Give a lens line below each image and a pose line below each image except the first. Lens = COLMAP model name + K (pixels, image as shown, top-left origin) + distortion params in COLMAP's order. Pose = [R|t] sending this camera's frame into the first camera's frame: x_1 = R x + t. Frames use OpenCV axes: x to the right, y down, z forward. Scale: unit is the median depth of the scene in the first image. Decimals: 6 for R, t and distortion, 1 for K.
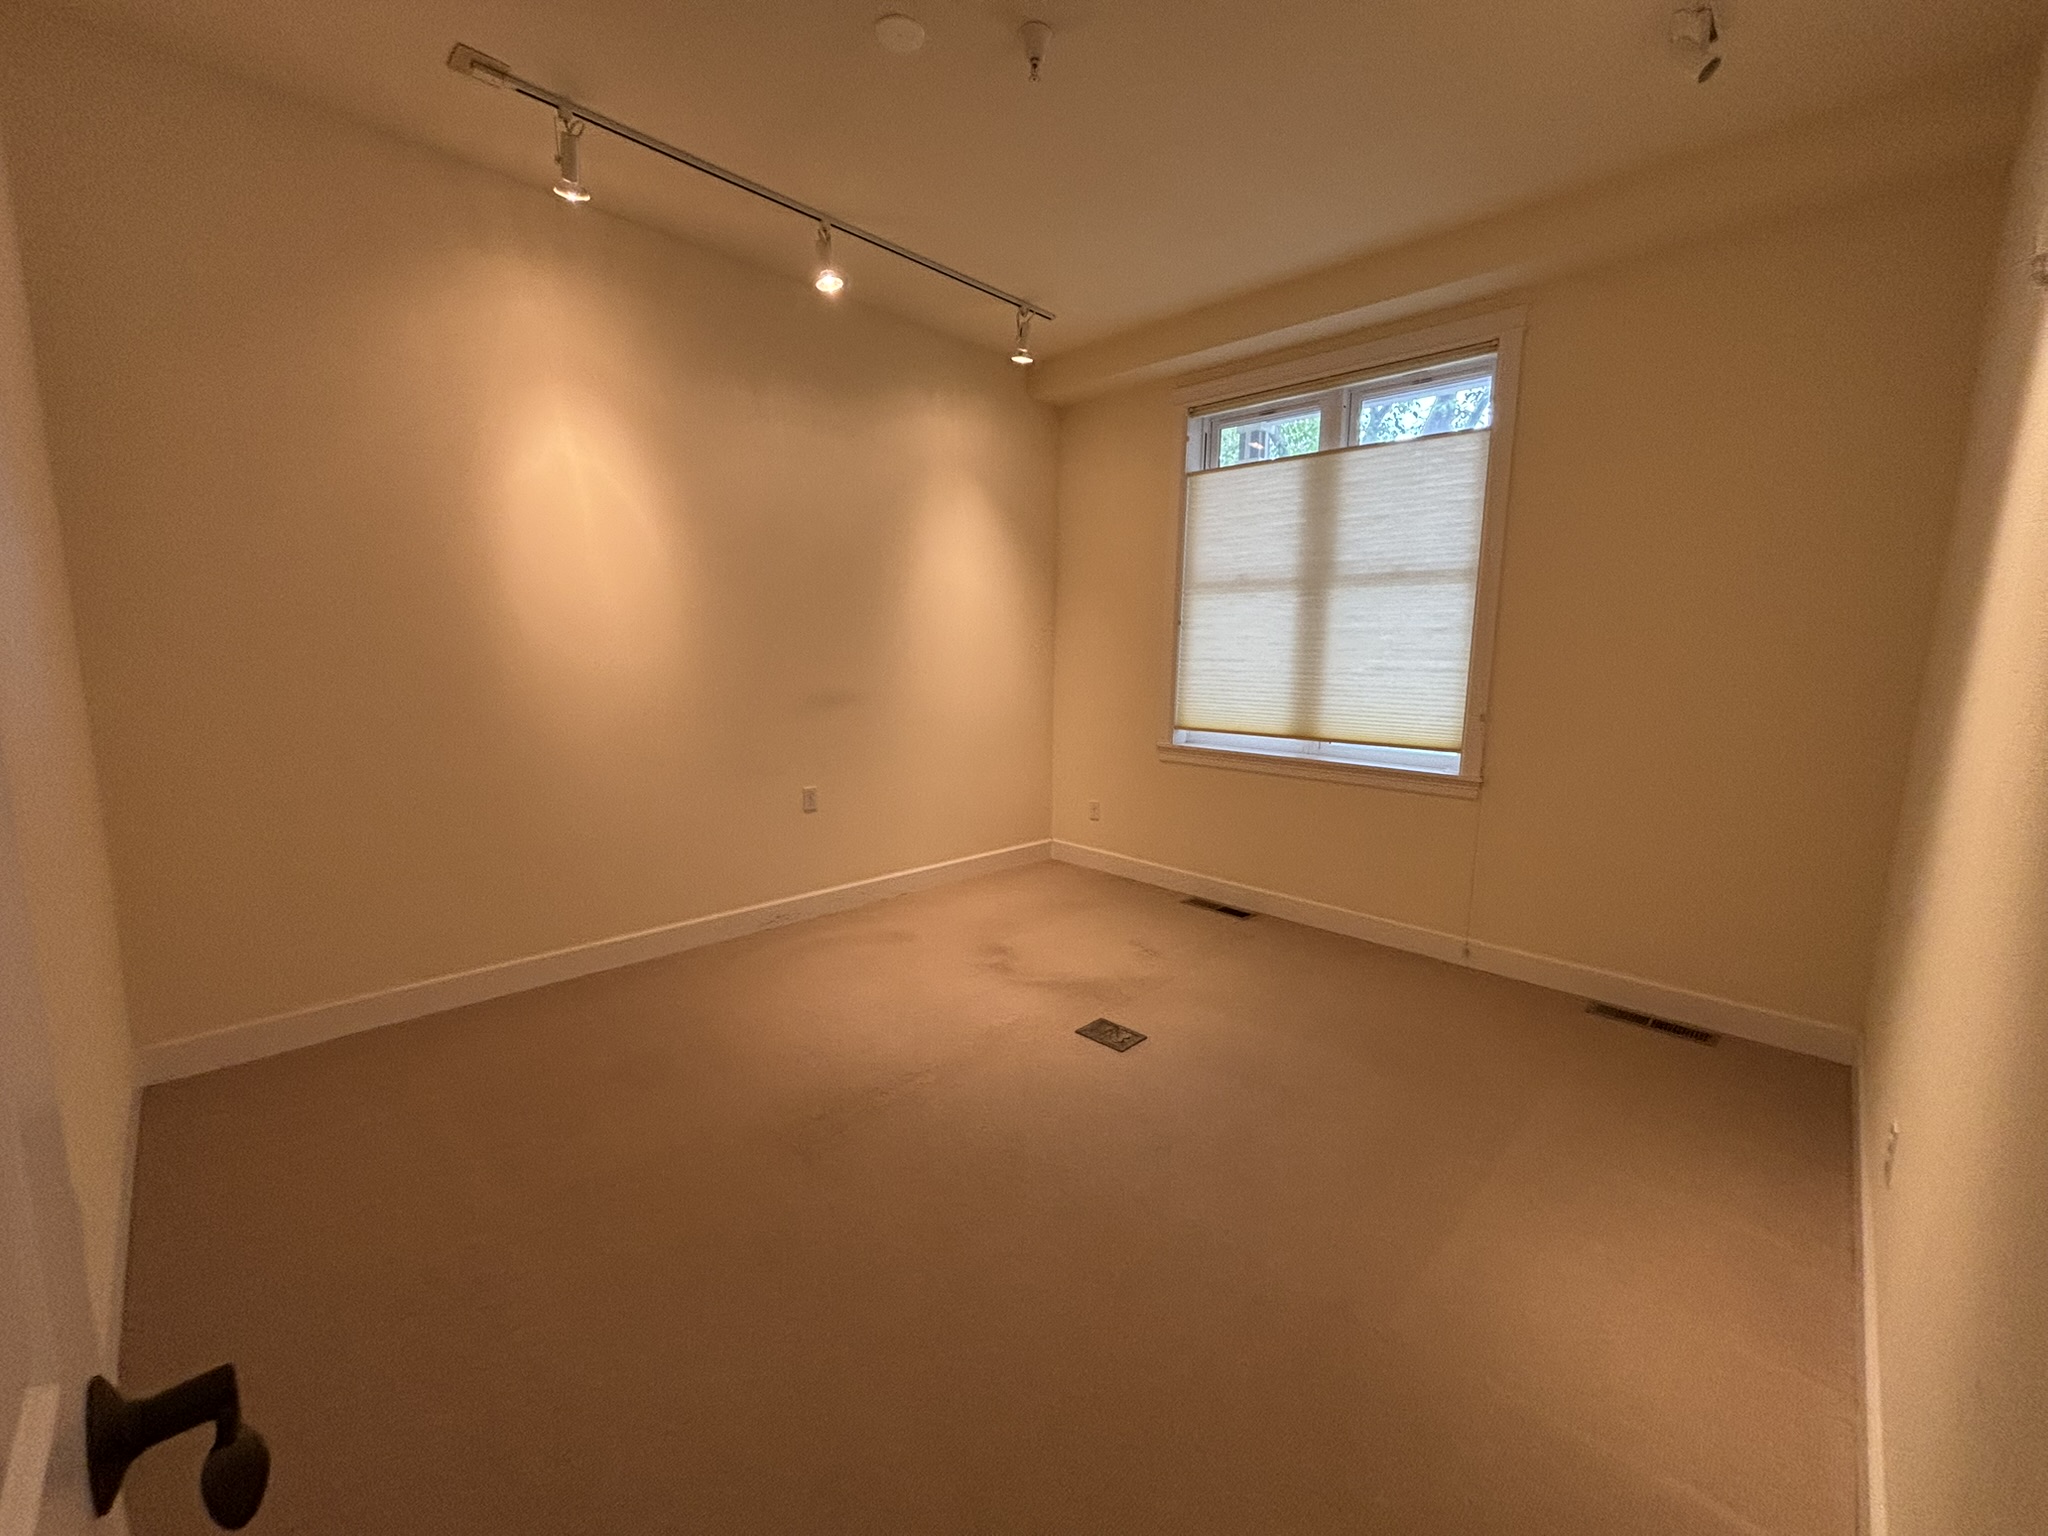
lens RADIAL K [[827.6, 0, 1024.0], [0, 827.6, 768.0], [0, 0, 1]] dist [0.019881, -0.017772]
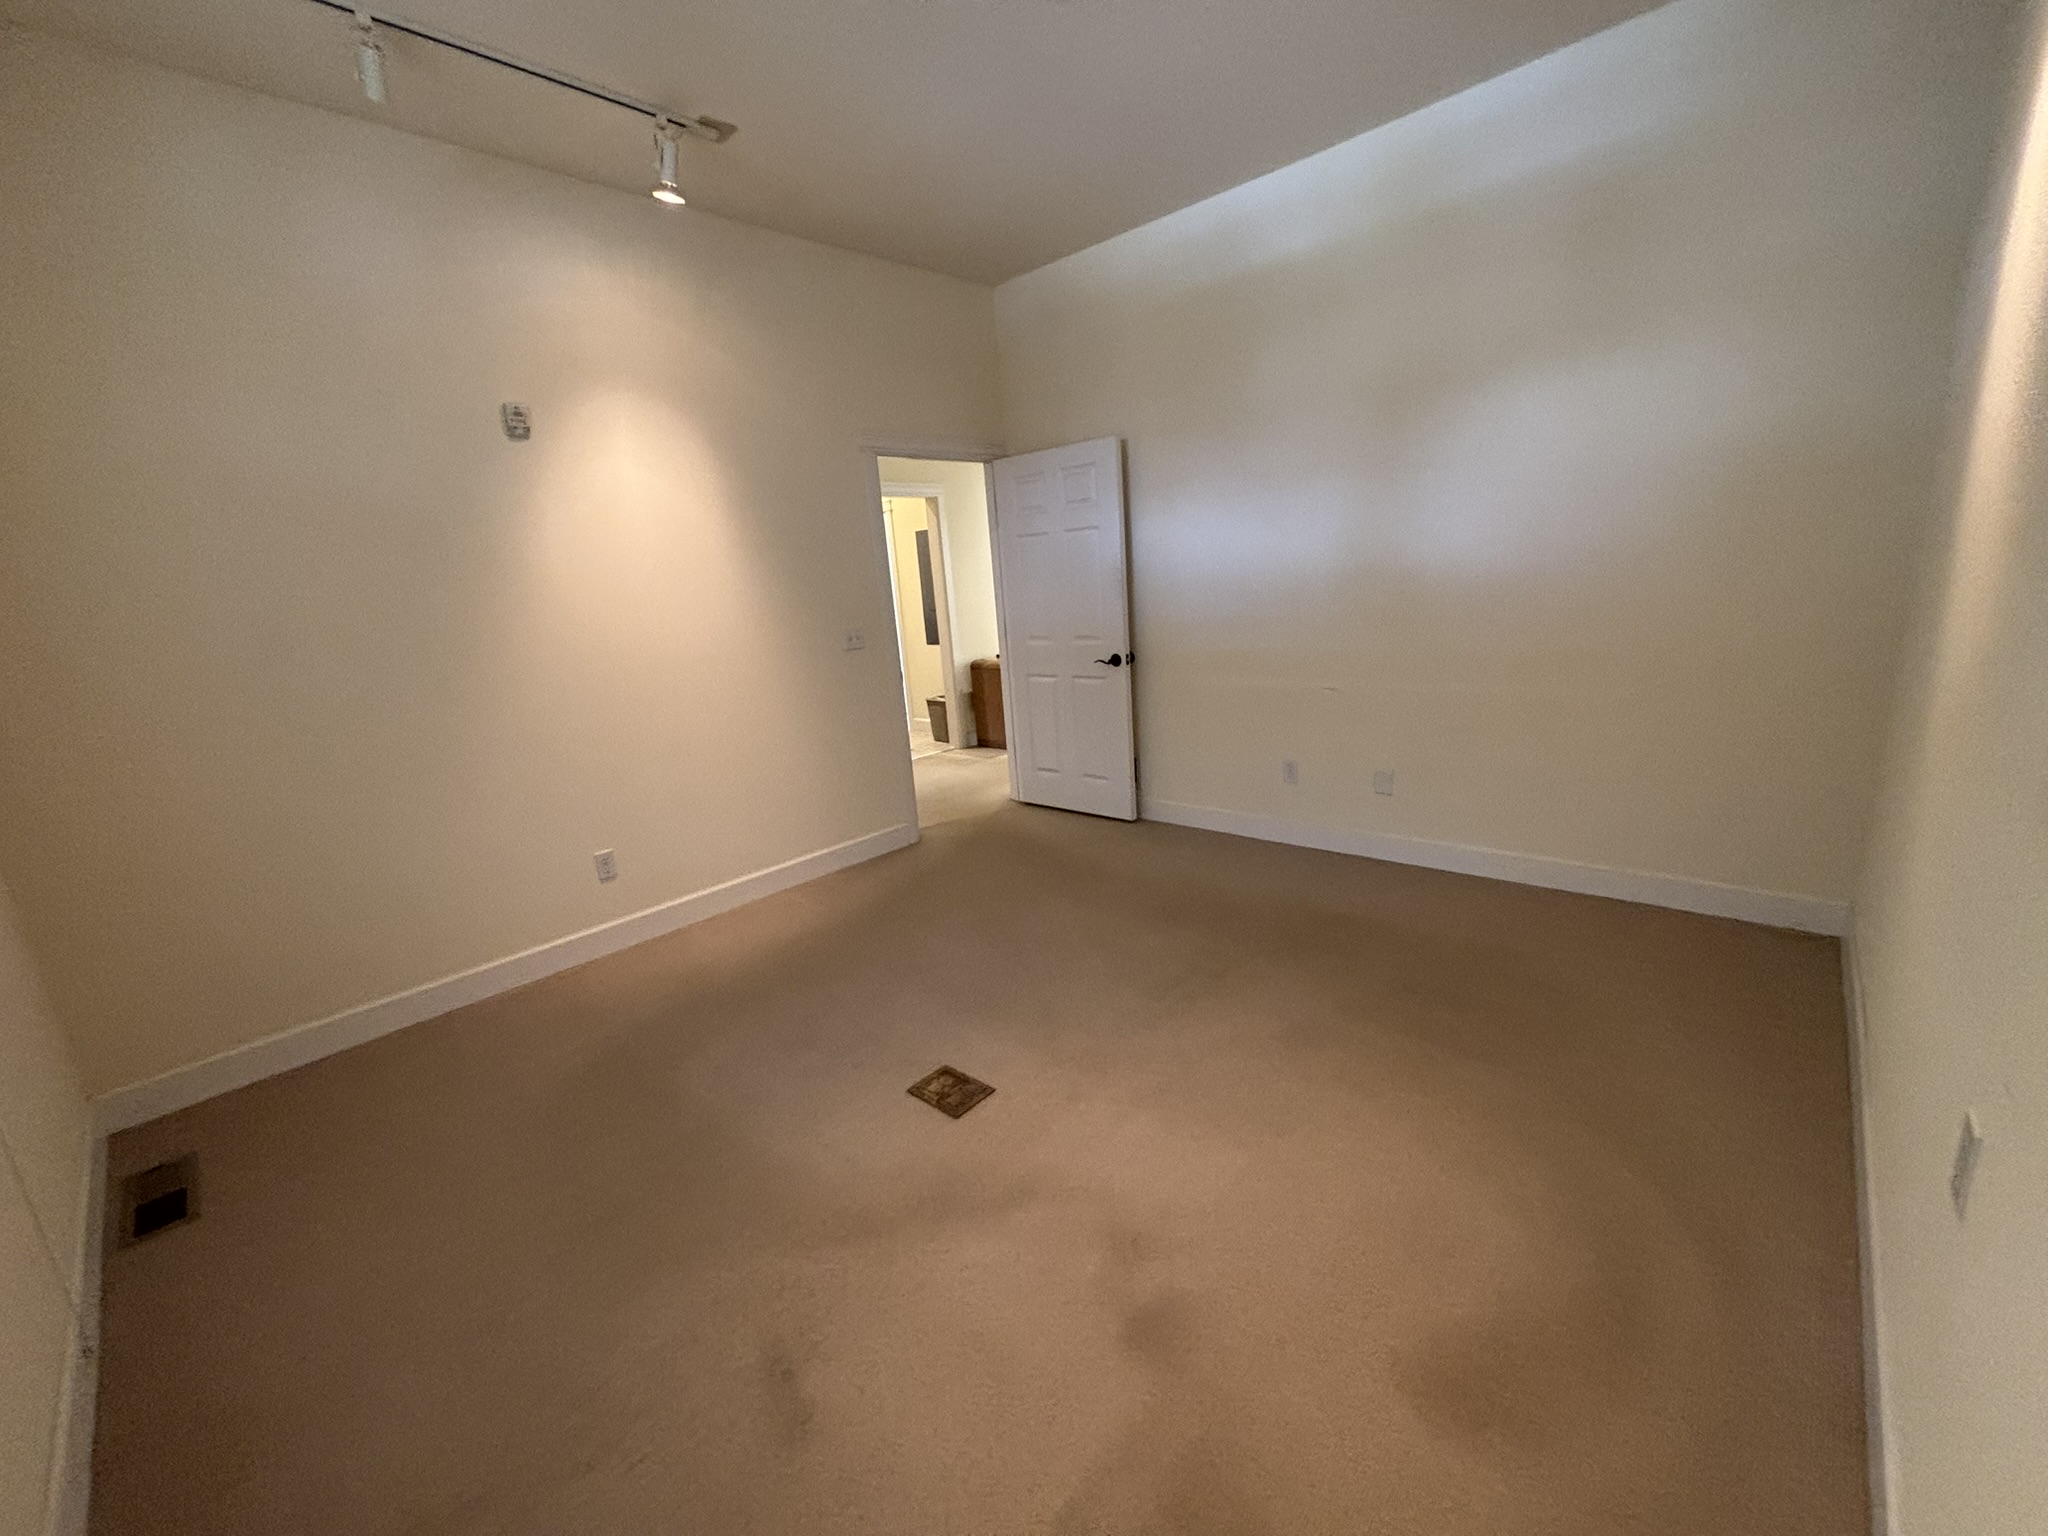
lens RADIAL K [[823.1, 0, 1020.1], [0, 823.1, 770.9], [0, 0, 1]] dist [-0.001182, -0.000149]
pose [[-0.998106, 0.061431, -0.003203, 0.016721], [0.055855, 0.926874, 0.371193, -0.192784], [0.025771, 0.370312, -0.928550, 1.238530]]
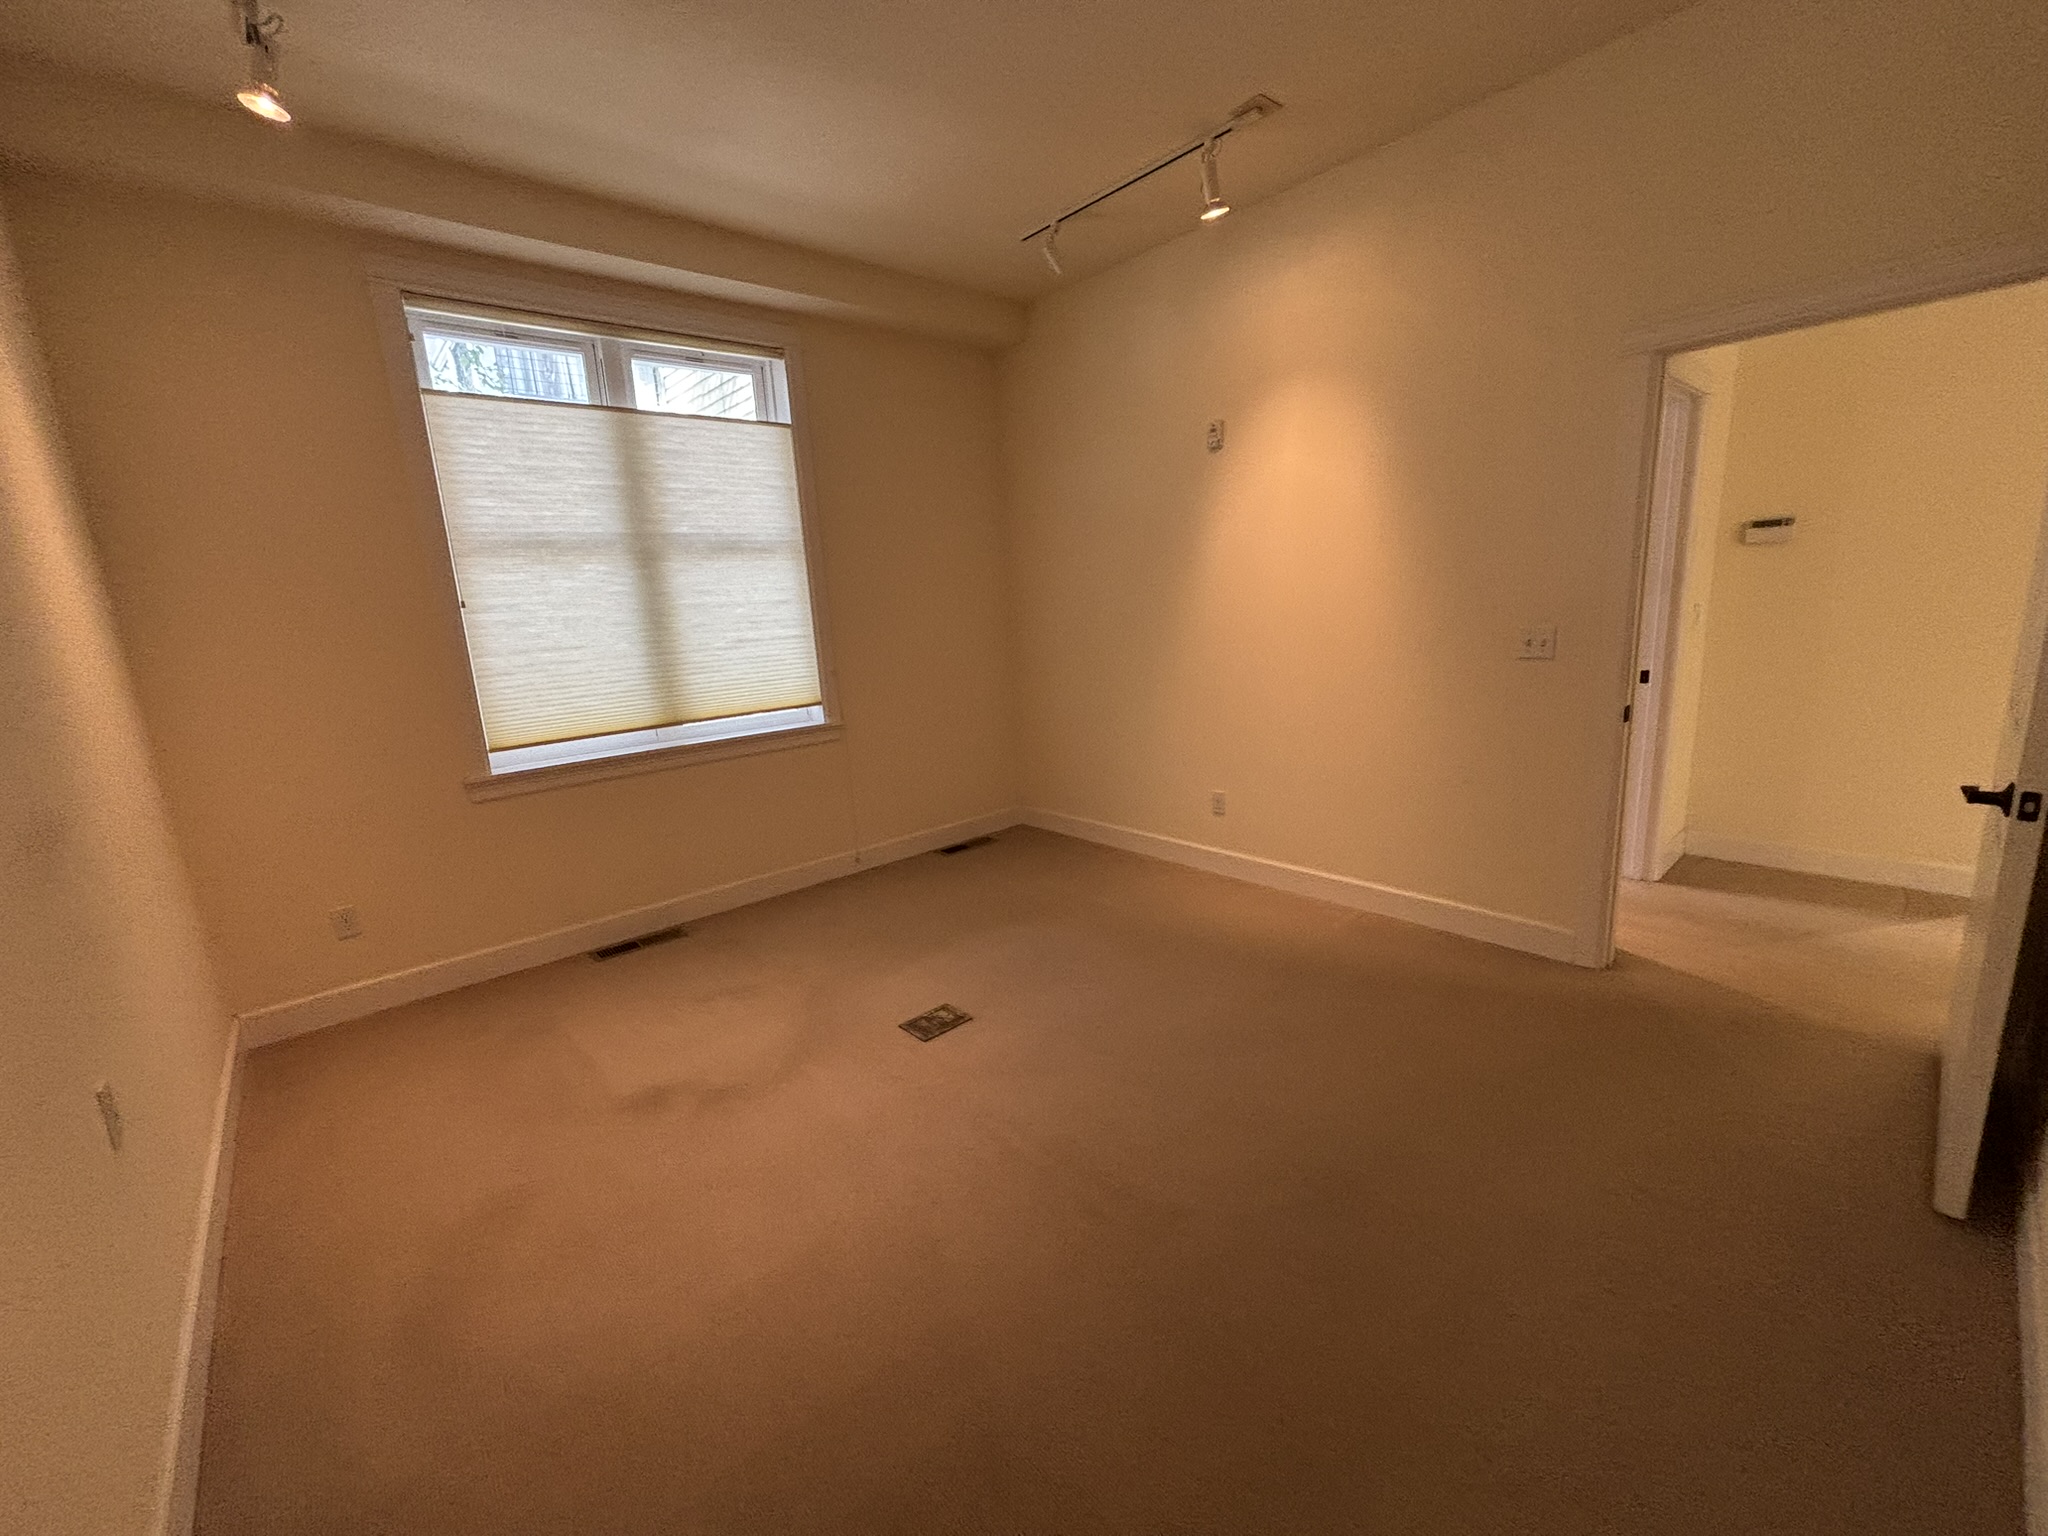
lens RADIAL K [[825.4, 0, 1024.0], [0, 825.4, 768.0], [0, 0, 1]] dist [-0.000379, -0.000228]
pose [[0.083641, -0.217998, 0.972358, -0.577193], [0.200392, 0.959523, 0.197883, -0.100707], [-0.976139, 0.178302, 0.123941, 0.557037]]
